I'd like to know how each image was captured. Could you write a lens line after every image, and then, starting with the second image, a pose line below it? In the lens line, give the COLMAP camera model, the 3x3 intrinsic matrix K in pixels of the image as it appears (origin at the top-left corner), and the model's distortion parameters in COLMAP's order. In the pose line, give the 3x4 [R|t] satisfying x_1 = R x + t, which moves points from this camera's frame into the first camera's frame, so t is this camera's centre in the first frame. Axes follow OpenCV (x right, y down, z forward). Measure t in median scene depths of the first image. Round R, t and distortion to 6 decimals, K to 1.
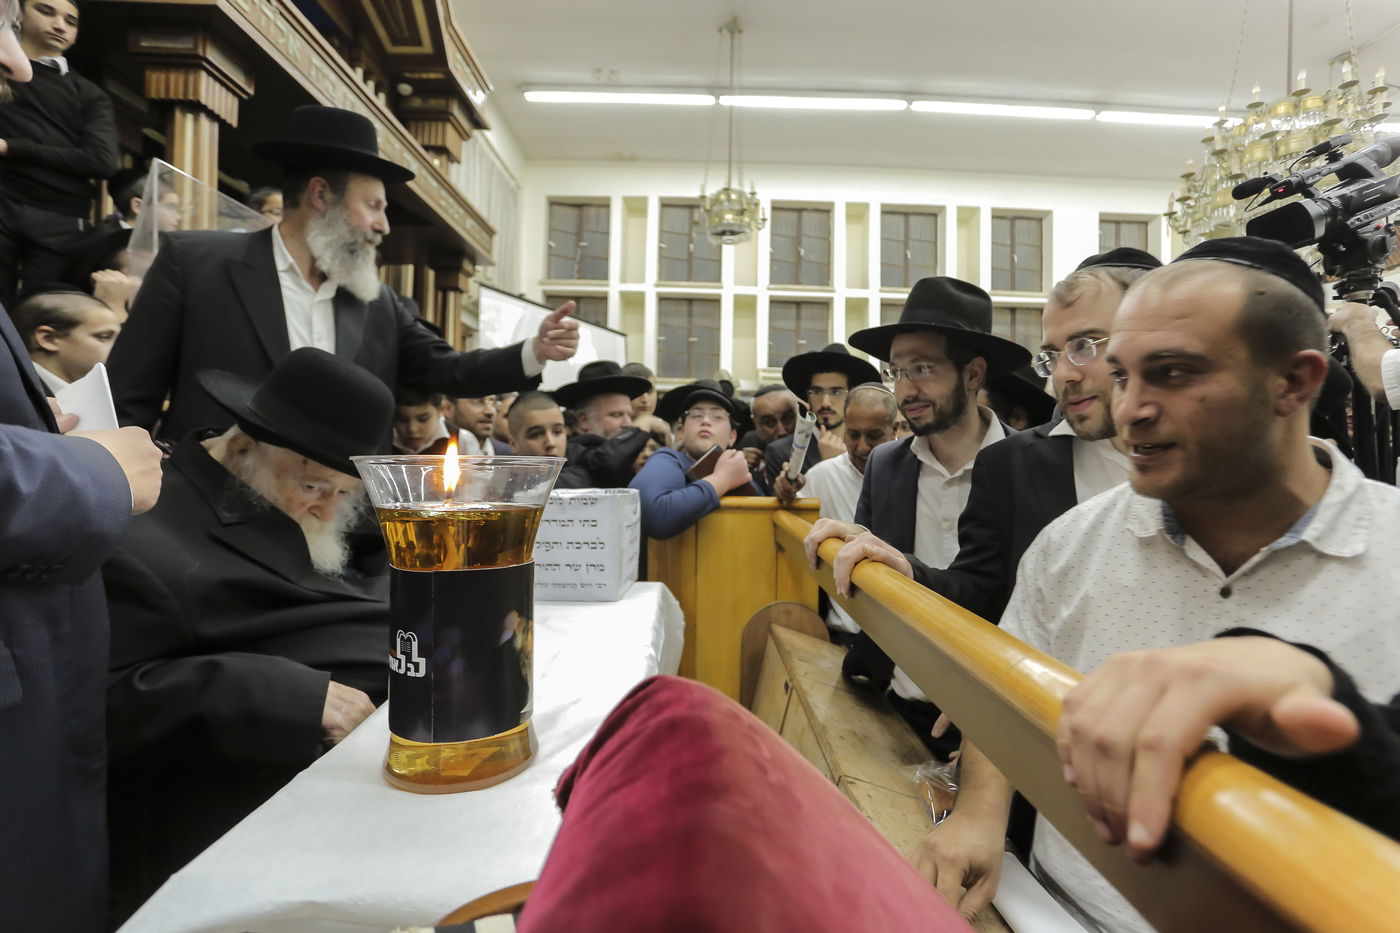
lens RADIAL K [[672.9, 0, 714.5], [0, 672.9, 453.6], [0, 0, 1]] dist [-0.046190, 0.027424]
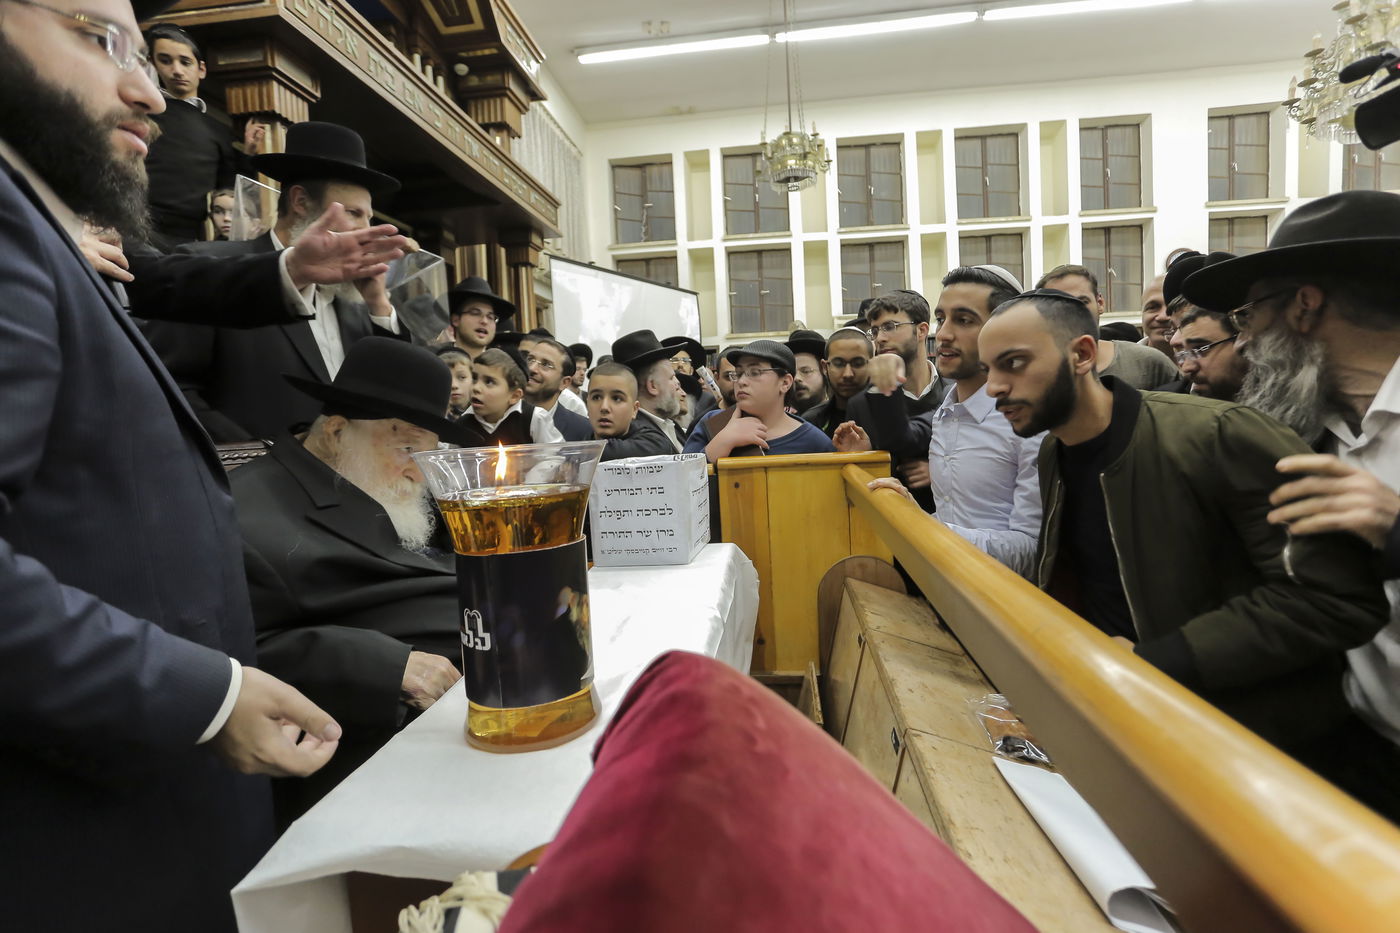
lens RADIAL K [[672.9, 0, 714.4], [0, 672.9, 457.8], [0, 0, 1]] dist [-0.046190, 0.027424]
pose [[0.990302, -0.058611, -0.125962, 0.006270], [0.067769, 0.995264, 0.069691, -0.002264], [0.121281, -0.077552, 0.989584, -0.001586]]
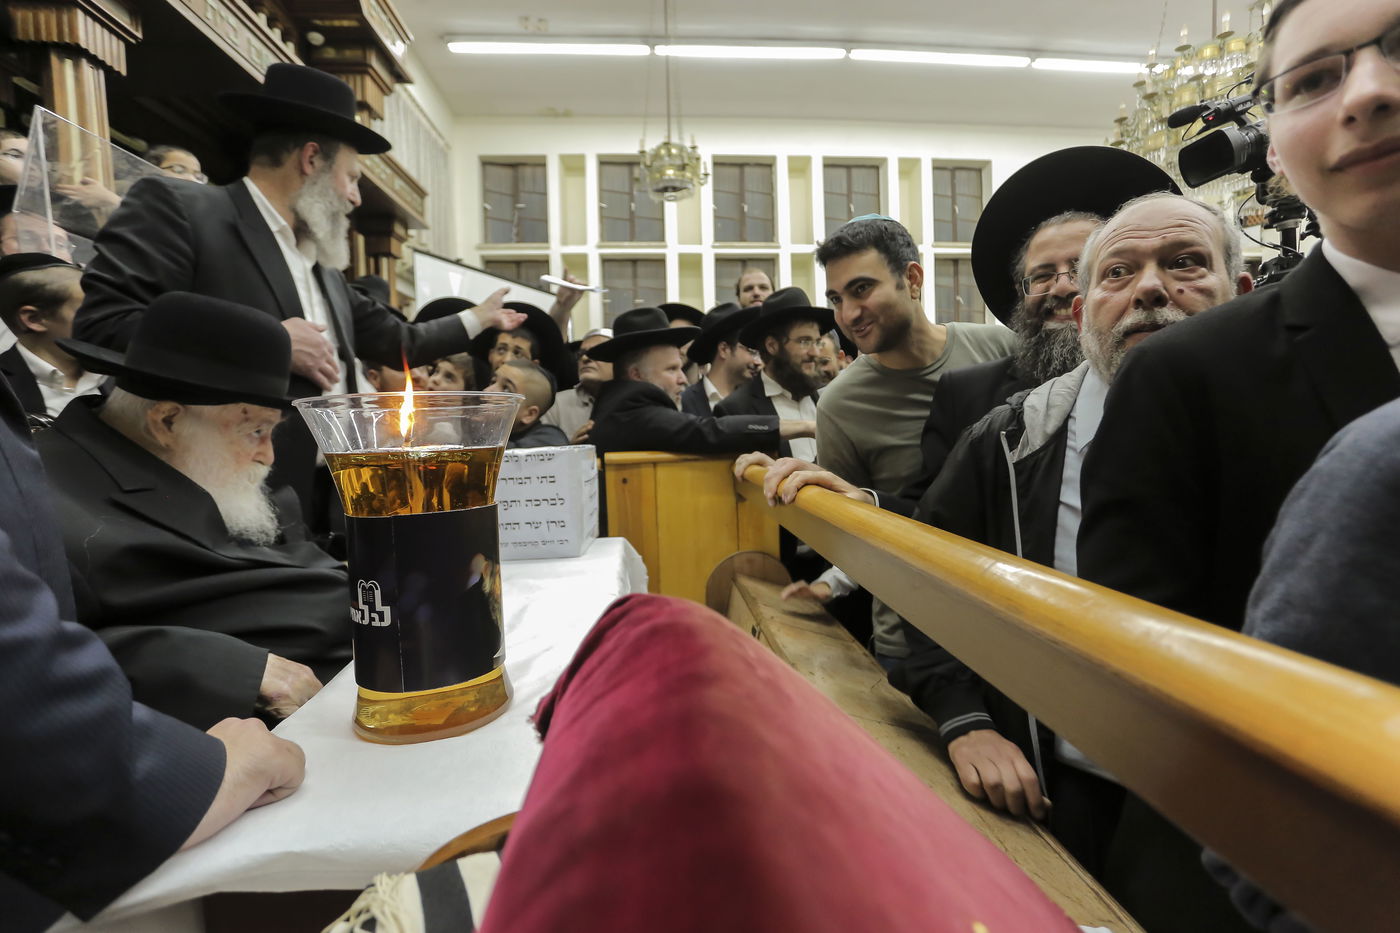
lens RADIAL K [[672.9, 0, 714.4], [0, 672.9, 456.0], [0, 0, 1]] dist [-0.046190, 0.027424]
pose [[0.996431, -0.048679, 0.068960, -0.001397], [0.044605, 0.997235, 0.059434, 0.003696], [-0.071662, -0.056146, 0.995847, 0.001070]]
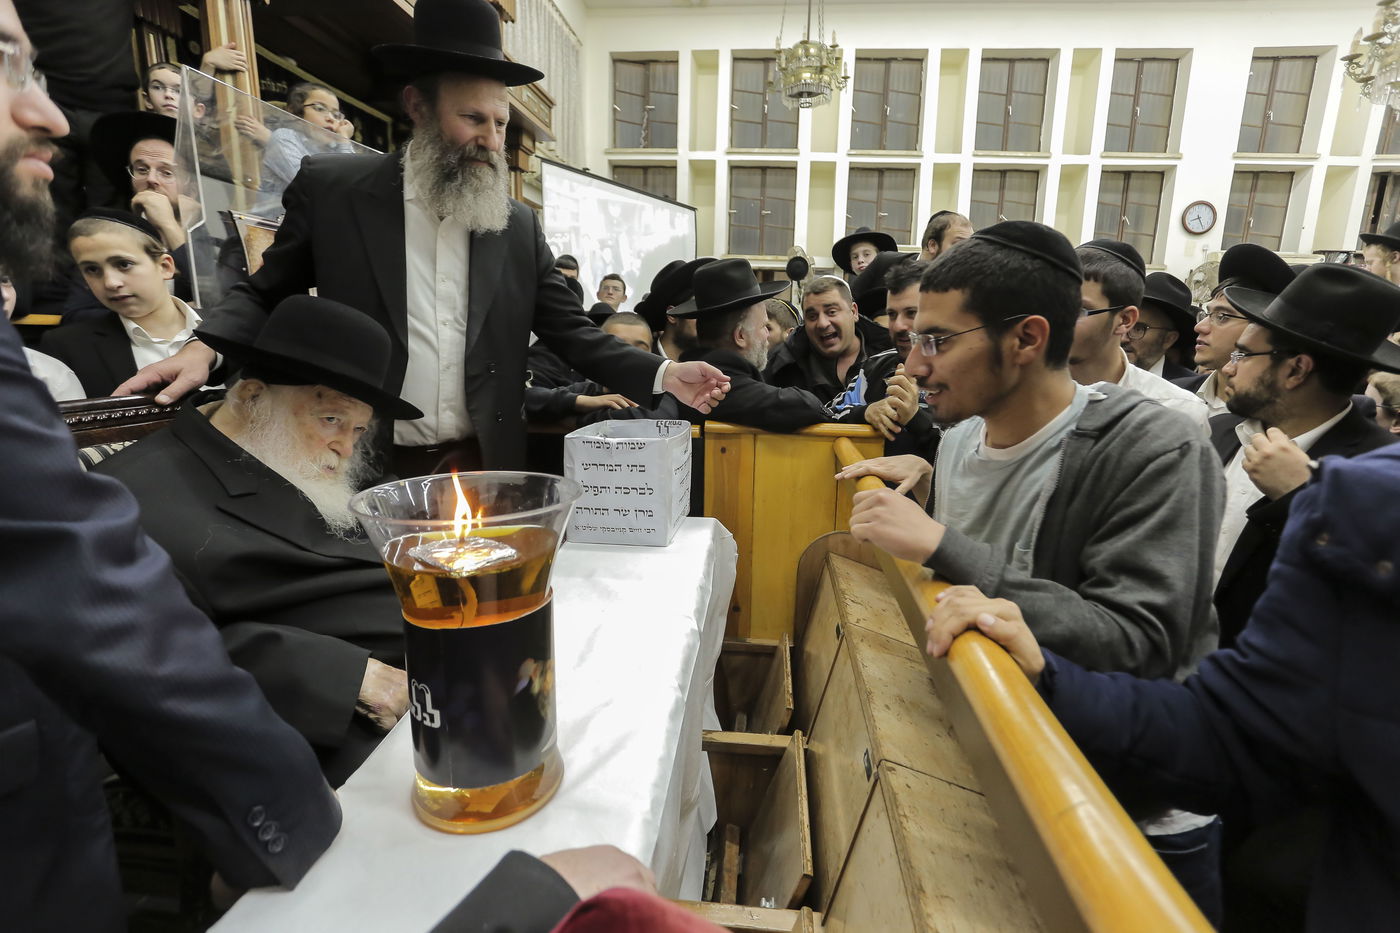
lens RADIAL K [[672.9, 0, 713.9], [0, 672.9, 461.4], [0, 0, 1]] dist [-0.046190, 0.027424]
pose [[0.994123, 0.026056, -0.105078, 0.004291], [-0.004798, 0.980254, 0.197685, -0.017453], [0.108154, -0.196019, 0.974617, 0.011407]]
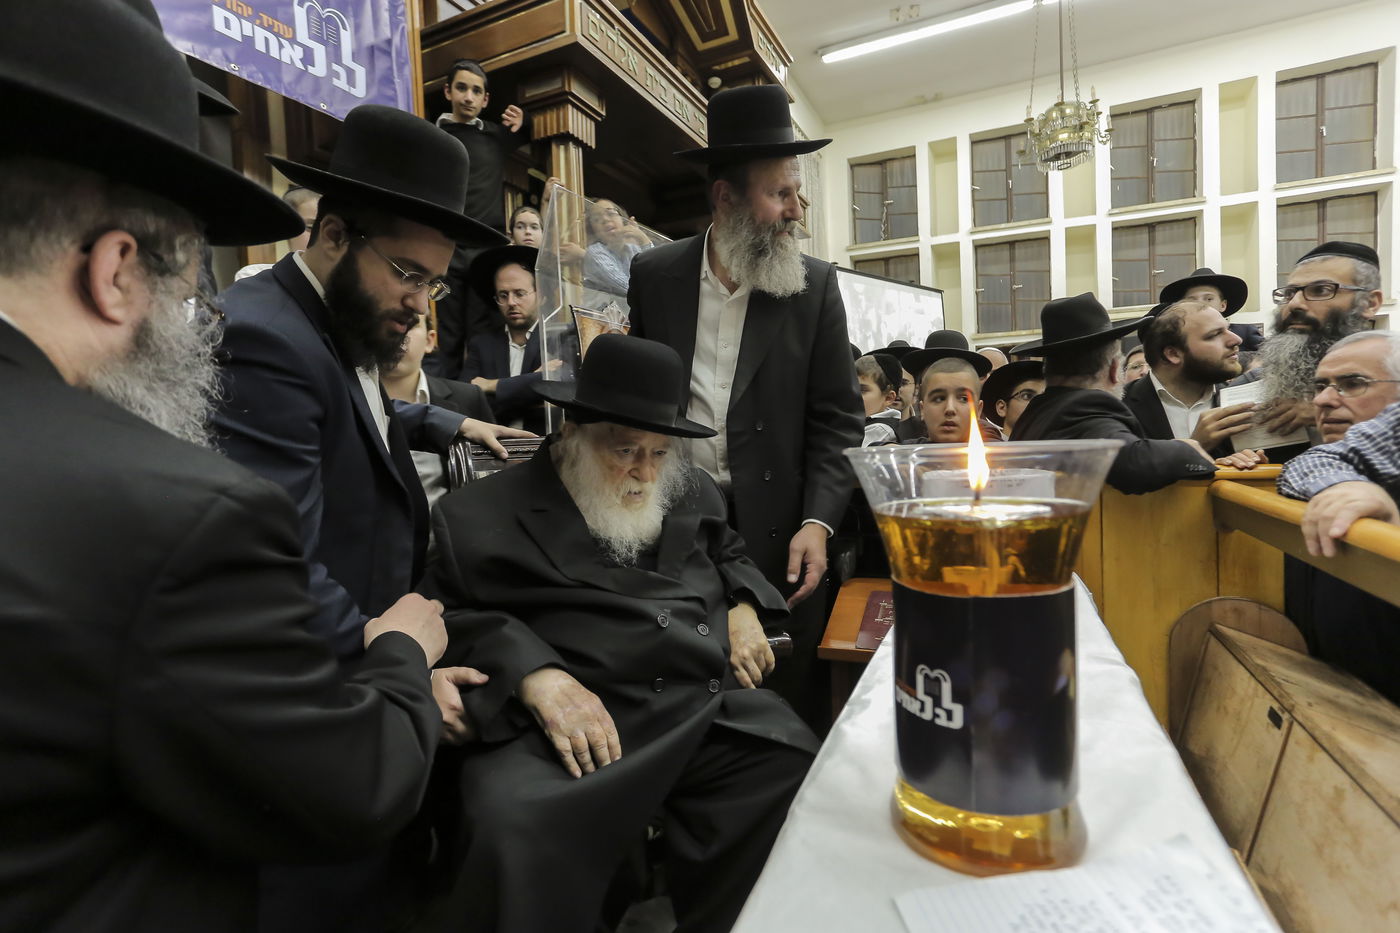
lens RADIAL K [[672.9, 0, 716.9], [0, 672.9, 459.8], [0, 0, 1]] dist [-0.046190, 0.027424]
pose [[0.901520, -0.033993, -0.431400, -0.024366], [0.058780, 0.997290, 0.044253, -0.002328], [0.428726, -0.065253, 0.901075, 0.013232]]
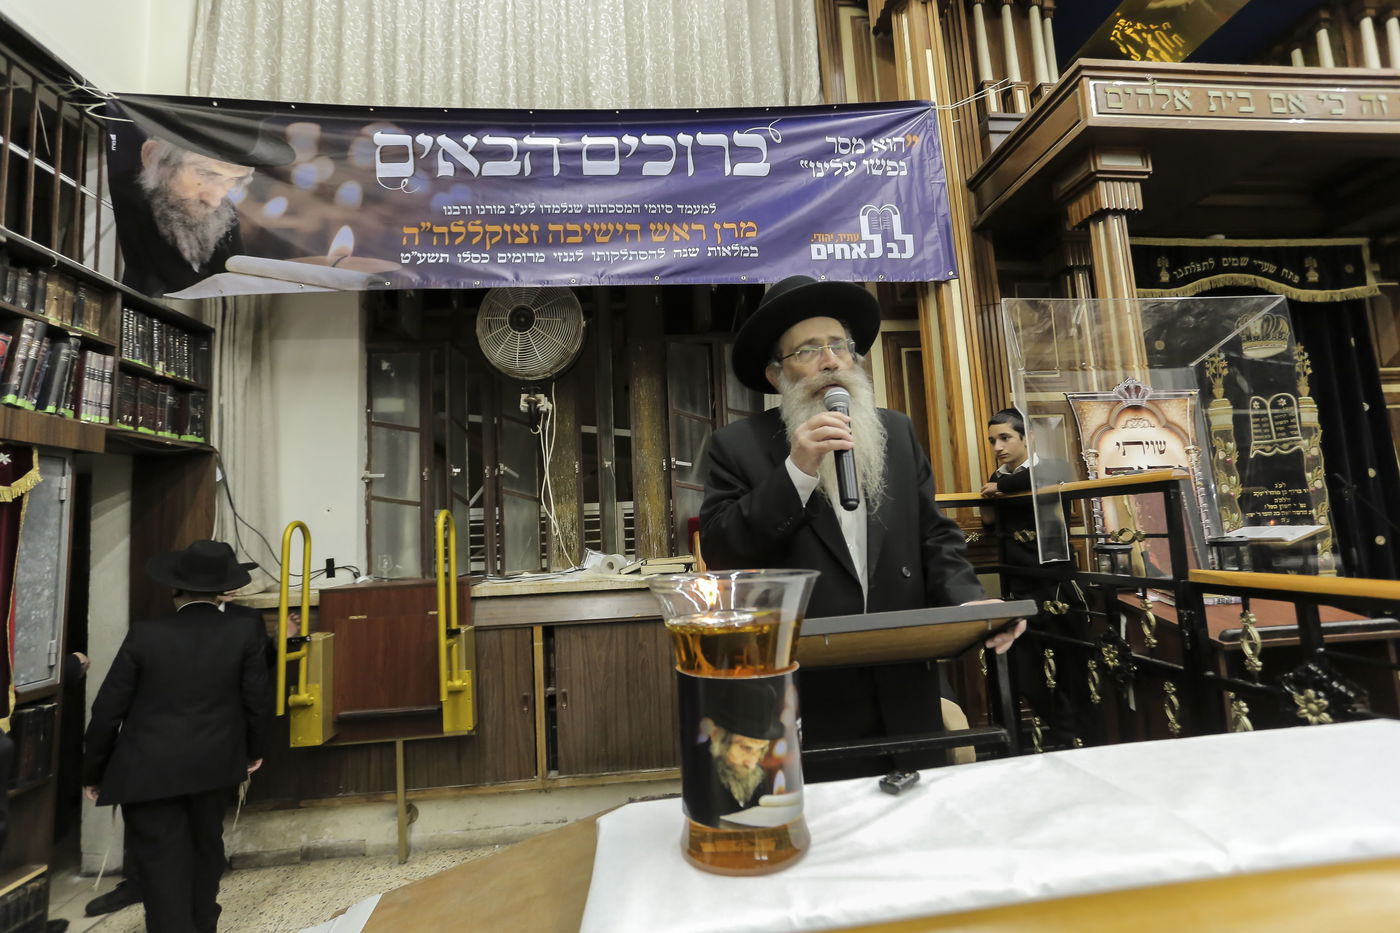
lens RADIAL K [[672.9, 0, 728.2], [0, 672.9, 451.9], [0, 0, 1]] dist [-0.046190, 0.027424]
pose [[0.105150, -0.143308, -0.984076, 0.066752], [0.069427, 0.988206, -0.136490, -0.004097], [0.992030, -0.053970, 0.113859, 0.069835]]
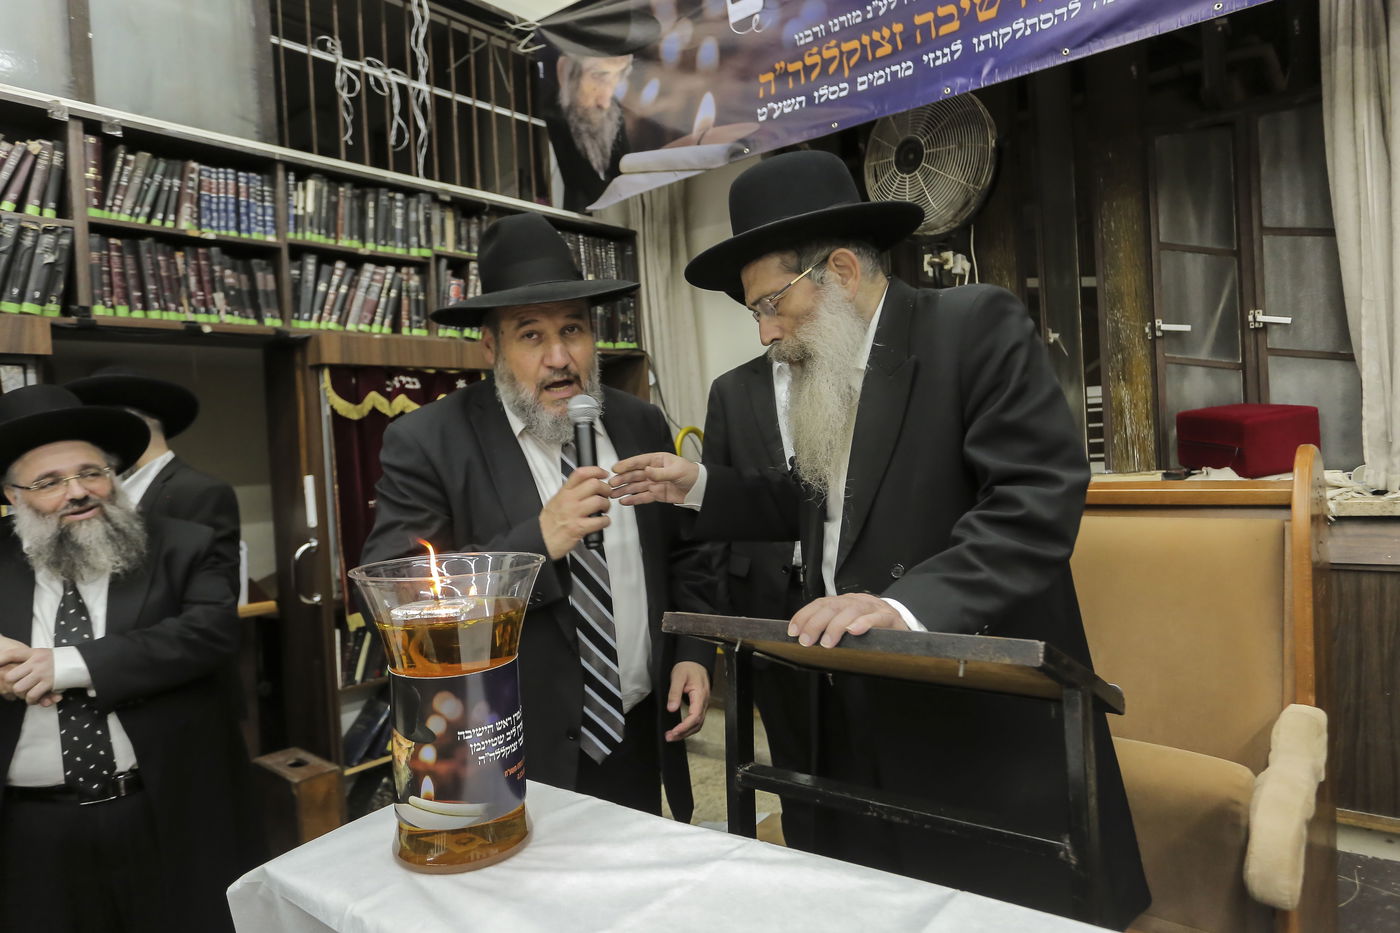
lens RADIAL K [[888.7, 0, 713.4], [0, 888.7, 453.0], [0, 0, 1]] dist [-0.015530, 0.001692]
pose [[-0.623048, 0.019035, -0.781952, 0.040308], [0.051736, 0.998518, -0.016915, -0.009976], [0.780471, -0.050994, -0.623109, 0.174035]]
